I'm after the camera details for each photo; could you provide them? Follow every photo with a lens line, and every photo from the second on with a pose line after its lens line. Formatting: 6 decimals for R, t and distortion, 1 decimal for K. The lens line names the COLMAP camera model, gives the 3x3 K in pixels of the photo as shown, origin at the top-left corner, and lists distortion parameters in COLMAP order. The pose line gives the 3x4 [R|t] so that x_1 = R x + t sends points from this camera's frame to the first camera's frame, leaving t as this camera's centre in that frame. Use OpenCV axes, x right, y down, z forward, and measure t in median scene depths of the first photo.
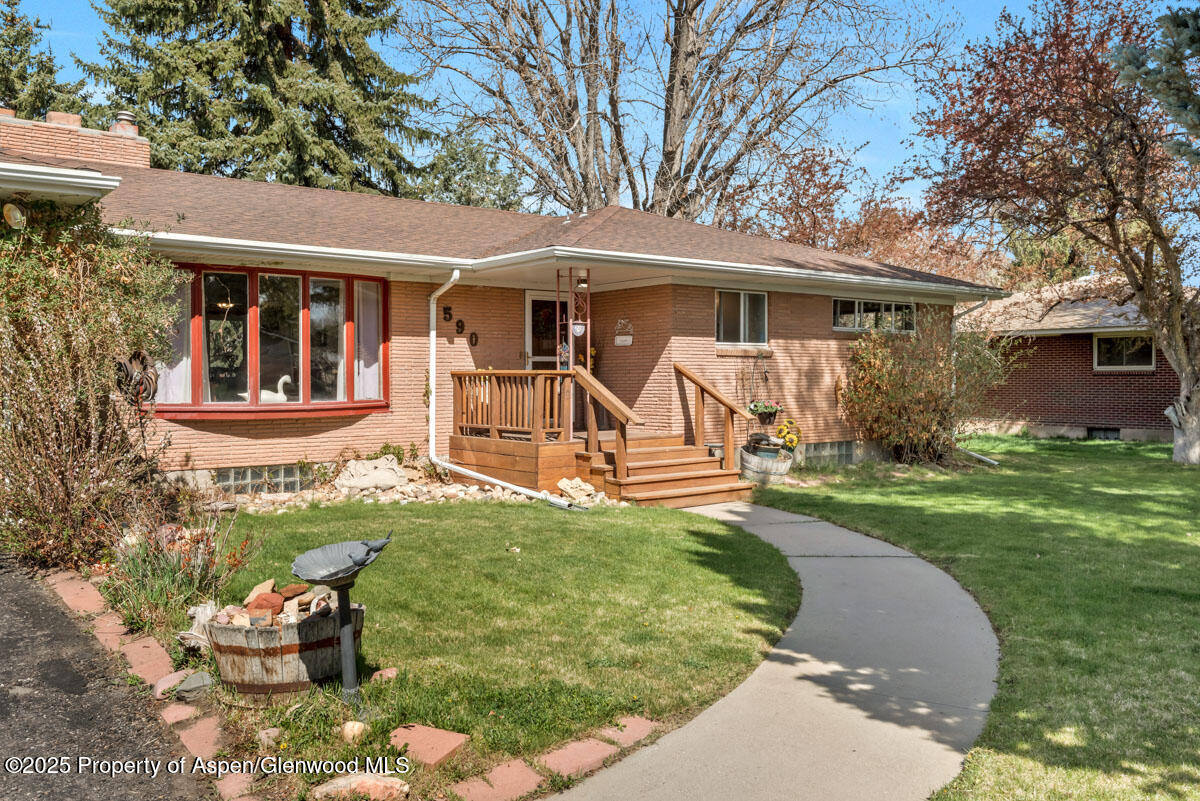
lens RADIAL K [[996.1, 0, 600.0], [0, 996.1, 400.5], [0, 0, 1]] dist [0.002520, 0.001916]
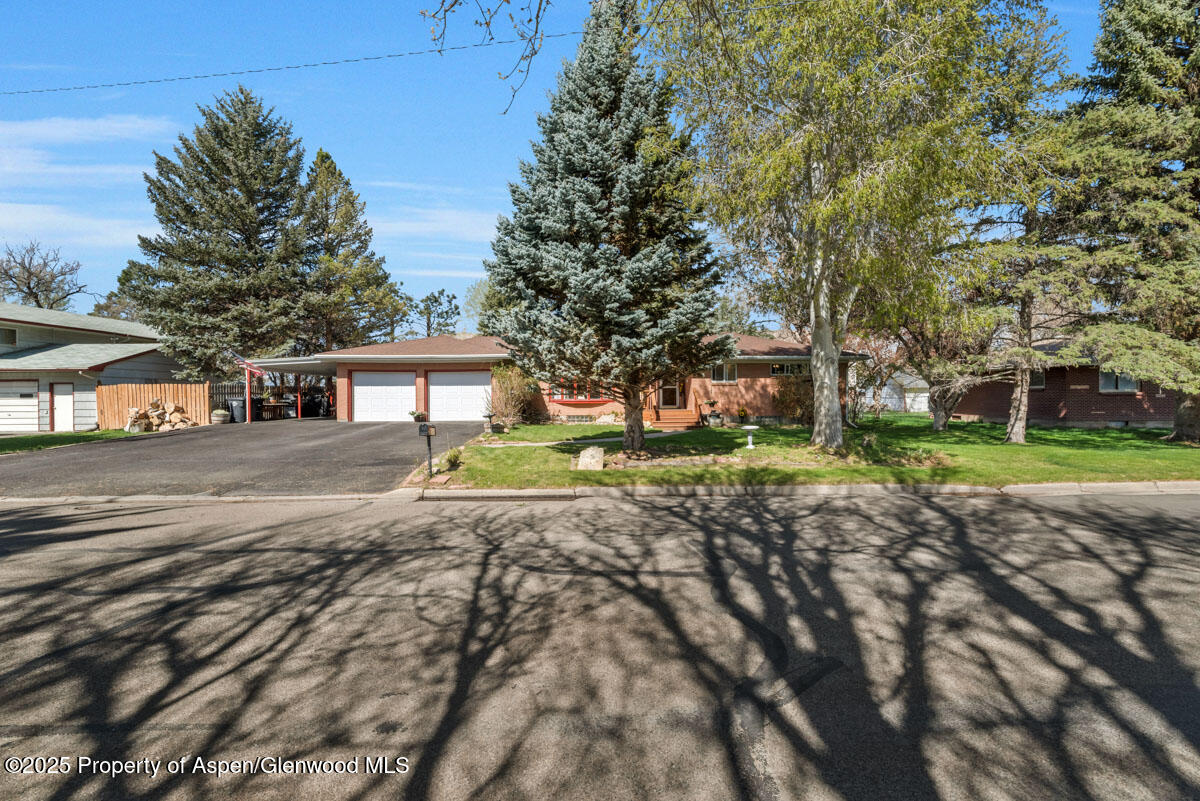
lens RADIAL K [[511.4, 0, 600.0], [0, 511.4, 400.5], [0, 0, 1]] dist [0.000198, 0.000037]
pose [[0.789349, 0.004593, -0.613928, 0.812284], [-0.012348, 0.999889, -0.008396, 0.019499], [0.613821, 0.014208, 0.789317, -0.459555]]
